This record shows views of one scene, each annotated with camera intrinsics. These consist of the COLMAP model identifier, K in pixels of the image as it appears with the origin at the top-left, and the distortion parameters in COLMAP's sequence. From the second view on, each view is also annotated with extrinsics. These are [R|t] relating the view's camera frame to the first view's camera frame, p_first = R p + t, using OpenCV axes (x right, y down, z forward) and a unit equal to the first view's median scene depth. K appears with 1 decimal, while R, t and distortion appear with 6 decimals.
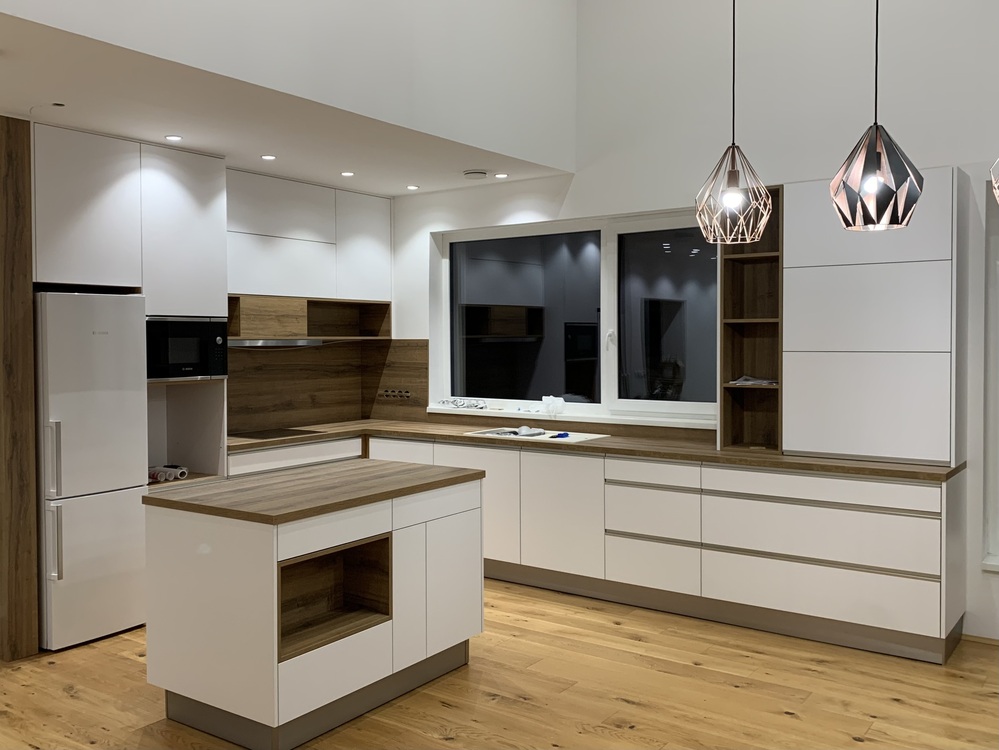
lens RADIAL K [[875.8, 0, 499.5], [0, 875.8, 375.0], [0, 0, 1]] dist [0.008978, 0.000777]
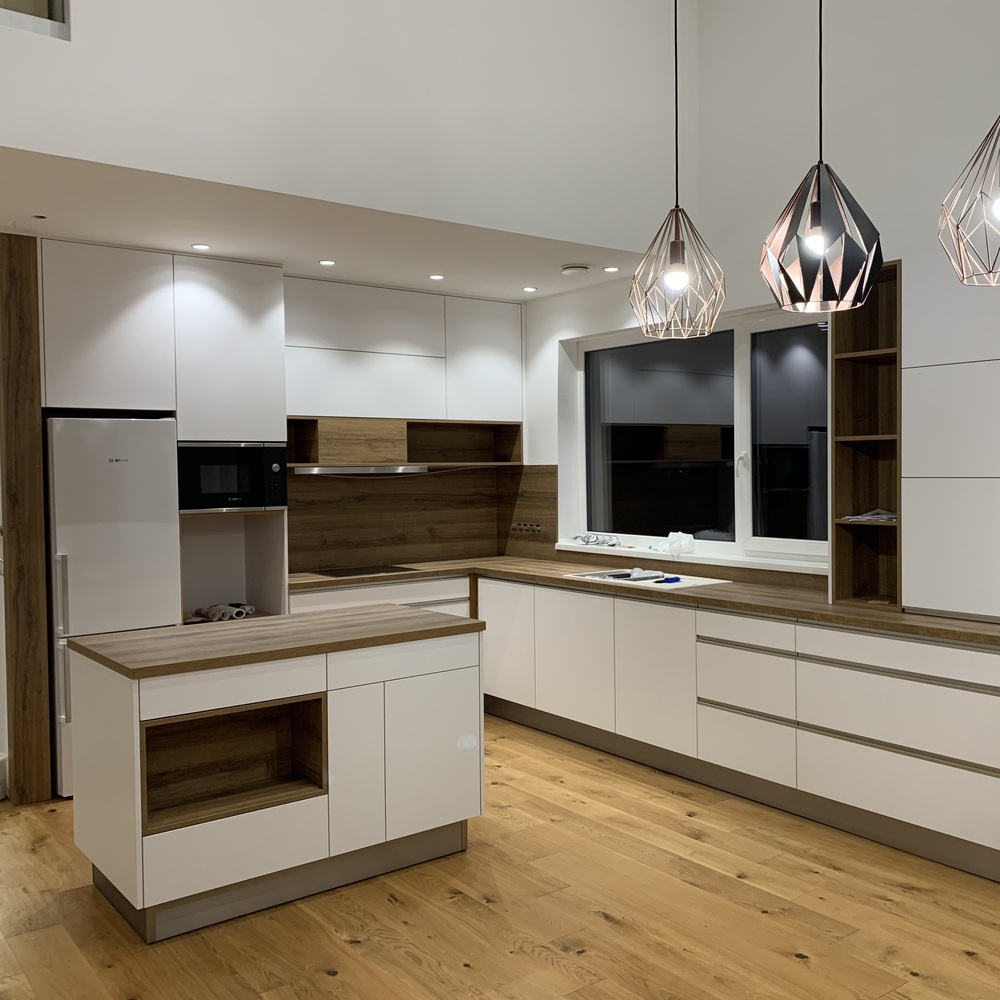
lens RADIAL K [[992.1, 0, 500.7], [0, 992.1, 511.0], [0, 0, 1]] dist [0.004444, 0.008324]
pose [[0.970888, 0.004514, -0.239493, 0.178267], [-0.003136, 0.999976, 0.006134, -0.001894], [0.239515, -0.005204, 0.970879, 0.067723]]
